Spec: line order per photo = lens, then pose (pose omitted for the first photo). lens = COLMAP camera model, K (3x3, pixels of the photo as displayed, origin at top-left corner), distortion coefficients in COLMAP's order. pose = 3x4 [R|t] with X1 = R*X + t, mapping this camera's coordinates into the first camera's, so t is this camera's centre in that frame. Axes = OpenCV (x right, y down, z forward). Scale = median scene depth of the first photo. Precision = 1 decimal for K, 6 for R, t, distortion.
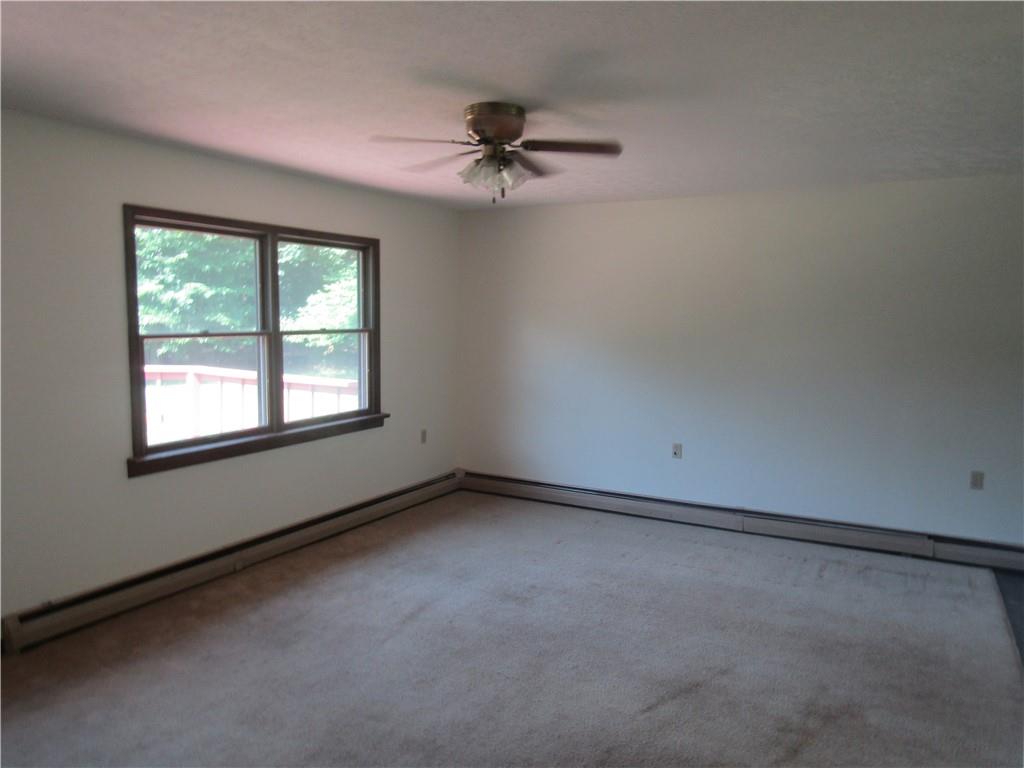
lens RADIAL K [[722.6, 0, 503.5], [0, 722.6, 382.7], [0, 0, 1]] dist [-0.057225, -0.003166]
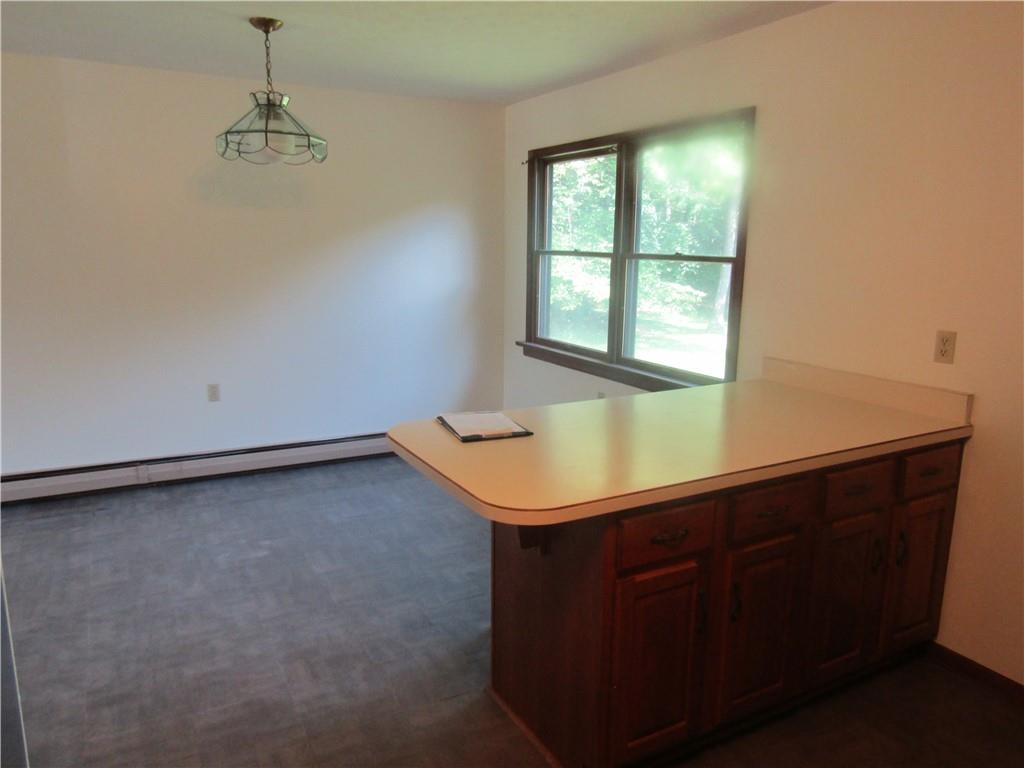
lens RADIAL K [[722.6, 0, 503.5], [0, 722.6, 382.7], [0, 0, 1]] dist [-0.057225, -0.003166]
pose [[-0.533408, 0.150449, -0.832371, 0.533230], [-0.090868, 0.968168, 0.233225, -0.110155], [0.840963, 0.200040, -0.502757, 1.337566]]
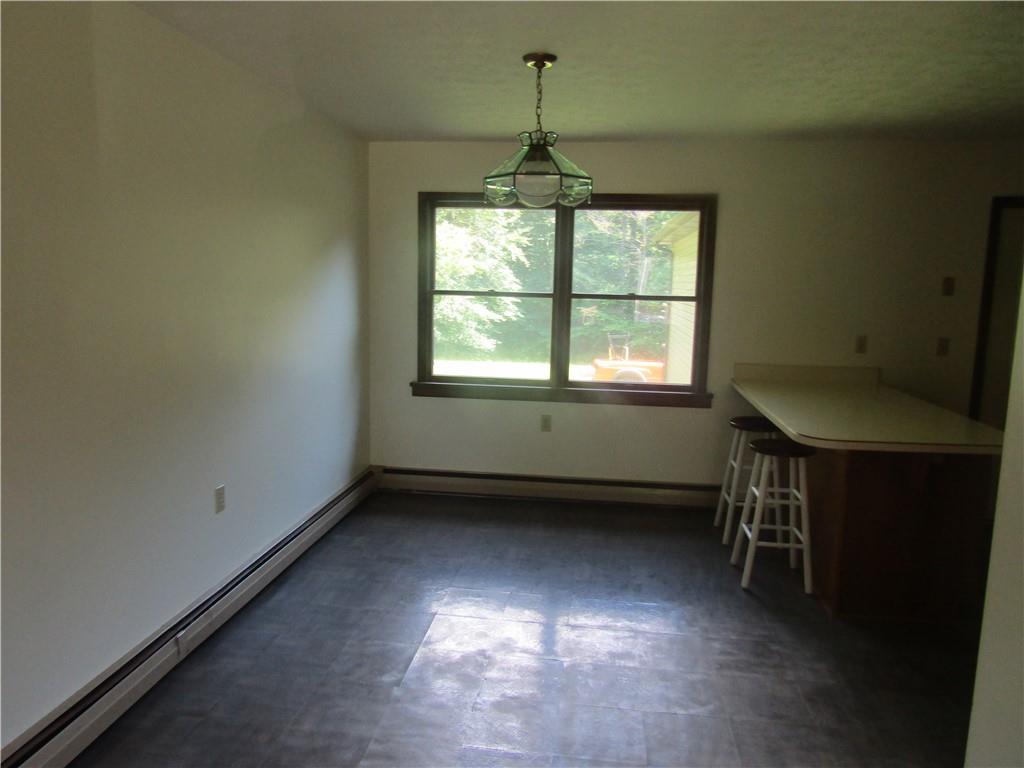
lens RADIAL K [[722.6, 0, 503.5], [0, 722.6, 382.7], [0, 0, 1]] dist [-0.057225, -0.003166]
pose [[0.363034, 0.137549, -0.921567, 0.647816], [-0.101451, 0.988999, 0.107649, -0.045921], [0.926236, 0.054414, 0.372995, 0.507740]]
